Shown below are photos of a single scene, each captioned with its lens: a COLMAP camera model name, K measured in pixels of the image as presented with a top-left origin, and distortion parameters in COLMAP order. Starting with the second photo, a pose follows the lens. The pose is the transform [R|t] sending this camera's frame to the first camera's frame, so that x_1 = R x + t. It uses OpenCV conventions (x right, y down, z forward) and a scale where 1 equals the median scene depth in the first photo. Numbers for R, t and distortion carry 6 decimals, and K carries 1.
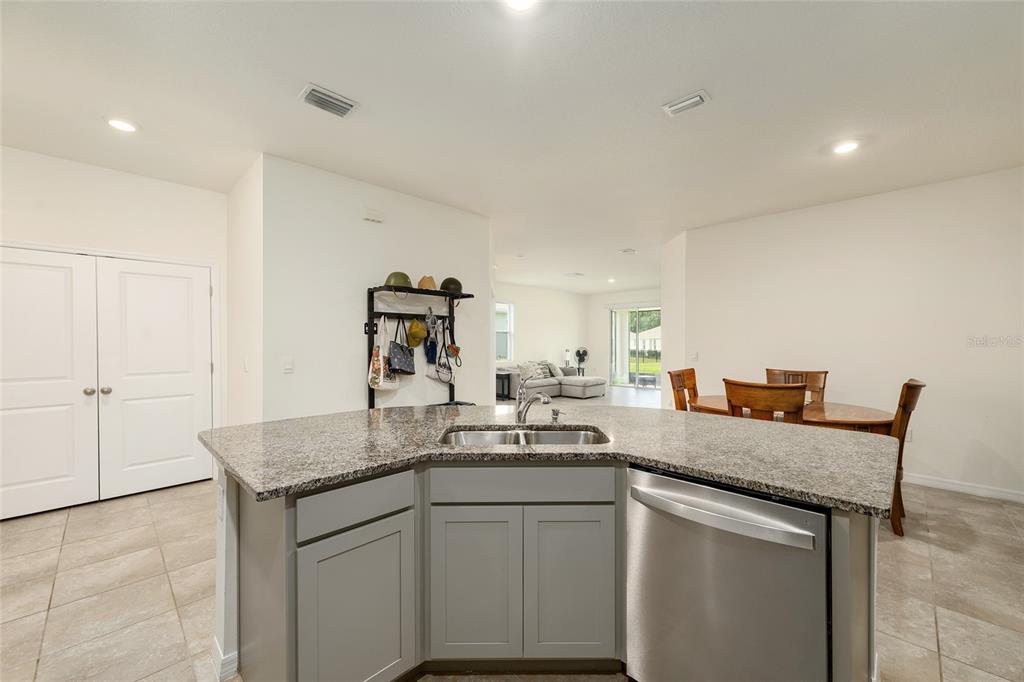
lens RADIAL K [[403.1, 0, 513.6], [0, 403.1, 342.2], [0, 0, 1]] dist [0.001111, -0.000169]
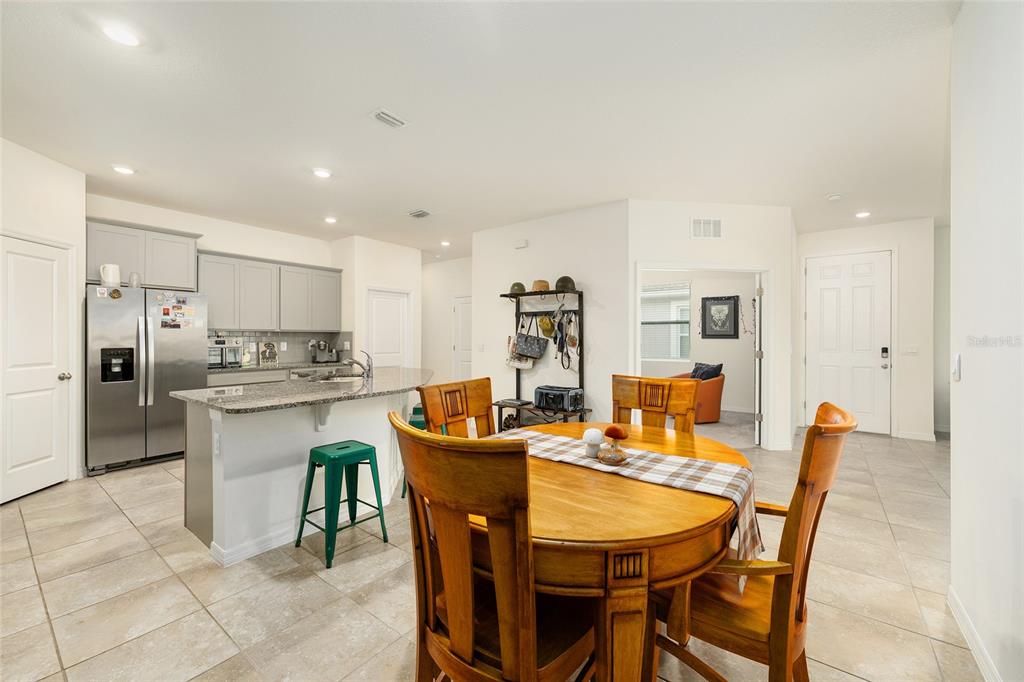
lens RADIAL K [[407.2, 0, 516.5], [0, 407.2, 338.0], [0, 0, 1]] dist [-0.000525, -0.000155]
pose [[0.134446, 0.001783, -0.990919, 1.048324], [-0.002292, 0.999996, 0.001488, 0.012041], [0.990918, 0.002071, 0.134450, 0.781925]]
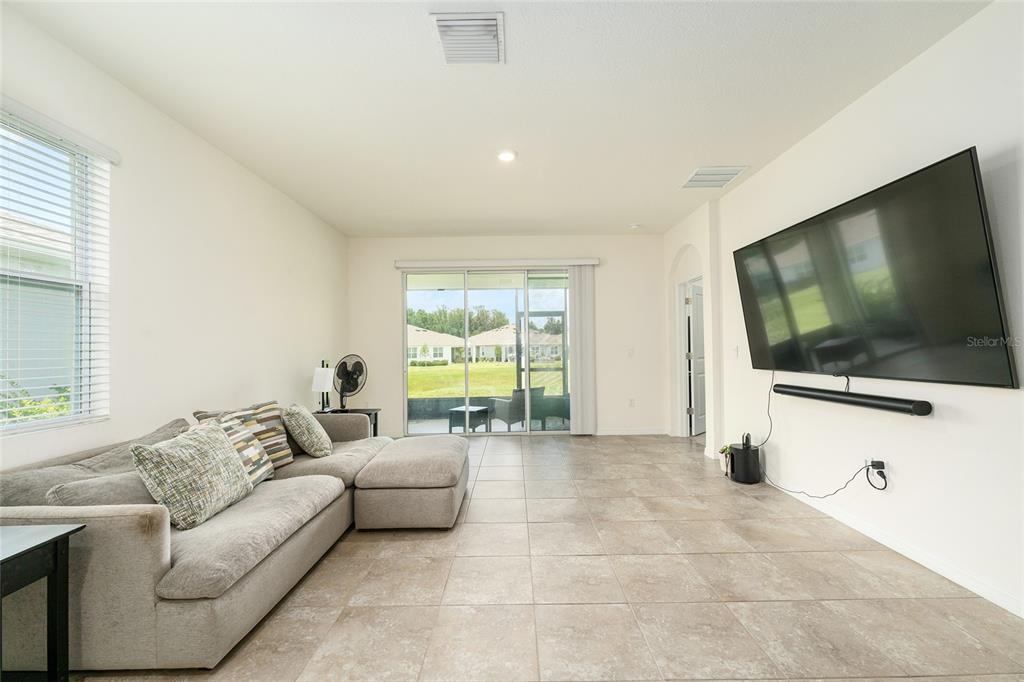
lens RADIAL K [[403.1, 0, 513.6], [0, 403.1, 342.2], [0, 0, 1]] dist [0.001111, -0.000169]
pose [[0.710673, 0.002696, 0.703517, 0.006560], [0.013329, 0.999762, -0.017296, 0.030679], [-0.703396, 0.021669, 0.710468, 1.900482]]
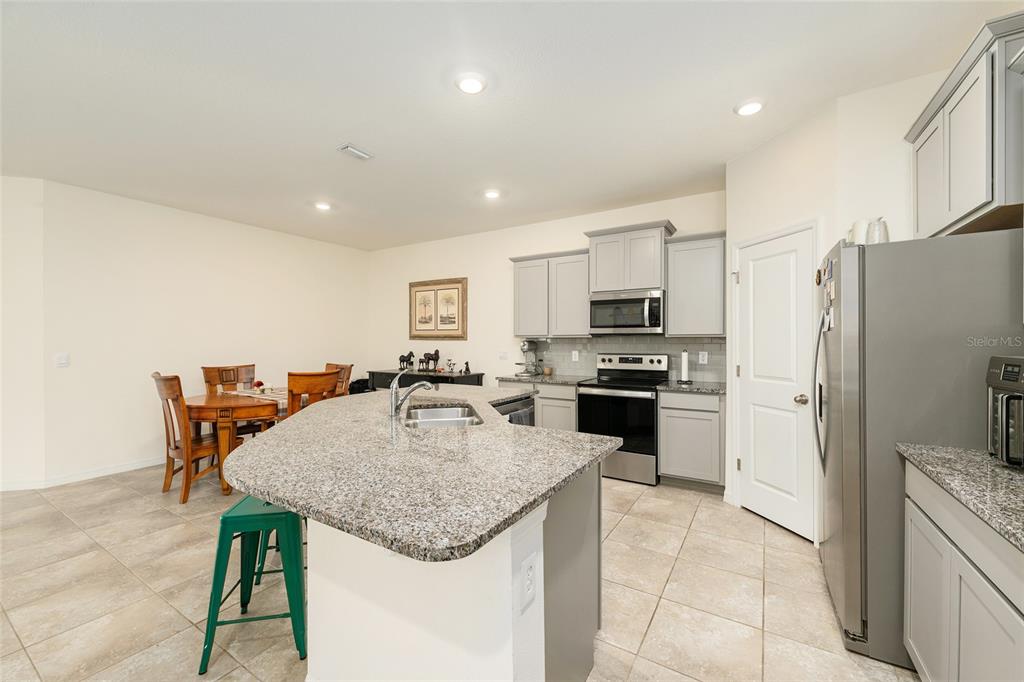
lens RADIAL K [[403.1, 0, 513.6], [0, 403.1, 342.2], [0, 0, 1]] dist [0.001111, -0.000169]
pose [[-0.221816, -0.002607, 0.975085, -0.603385], [0.002024, 0.999993, 0.003134, 0.002634], [-0.975086, 0.002669, -0.221809, 0.518610]]
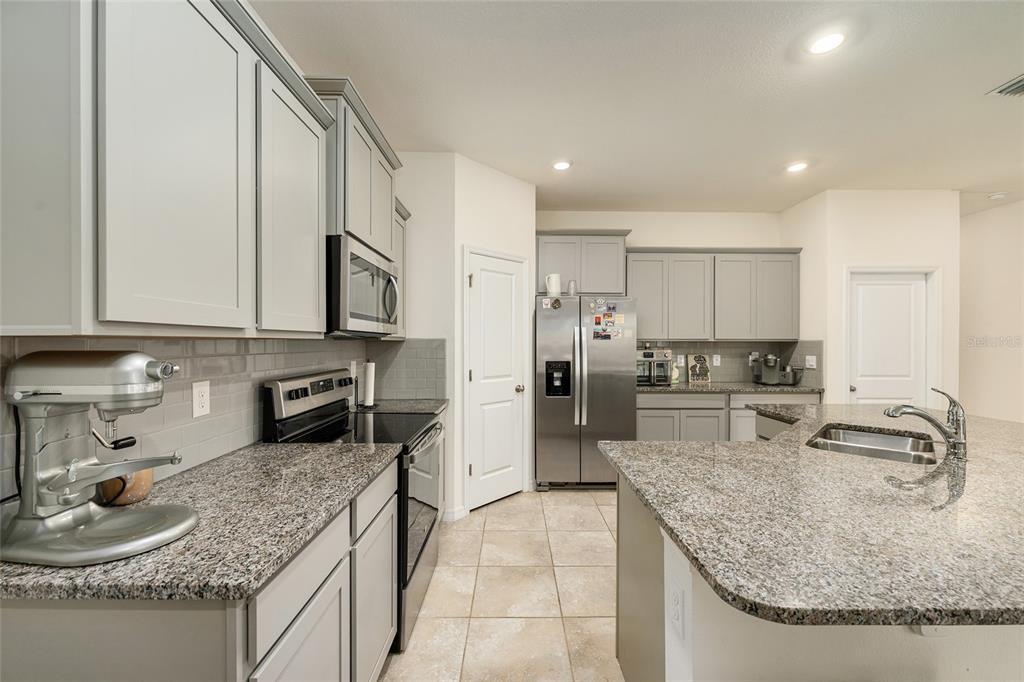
lens RADIAL K [[403.1, 0, 513.6], [0, 403.1, 342.2], [0, 0, 1]] dist [0.001111, -0.000169]
pose [[-0.709739, -0.001039, -0.704464, 0.649005], [-0.002690, 0.999996, 0.001235, -0.004774], [0.704459, 0.002772, -0.709739, 0.531247]]
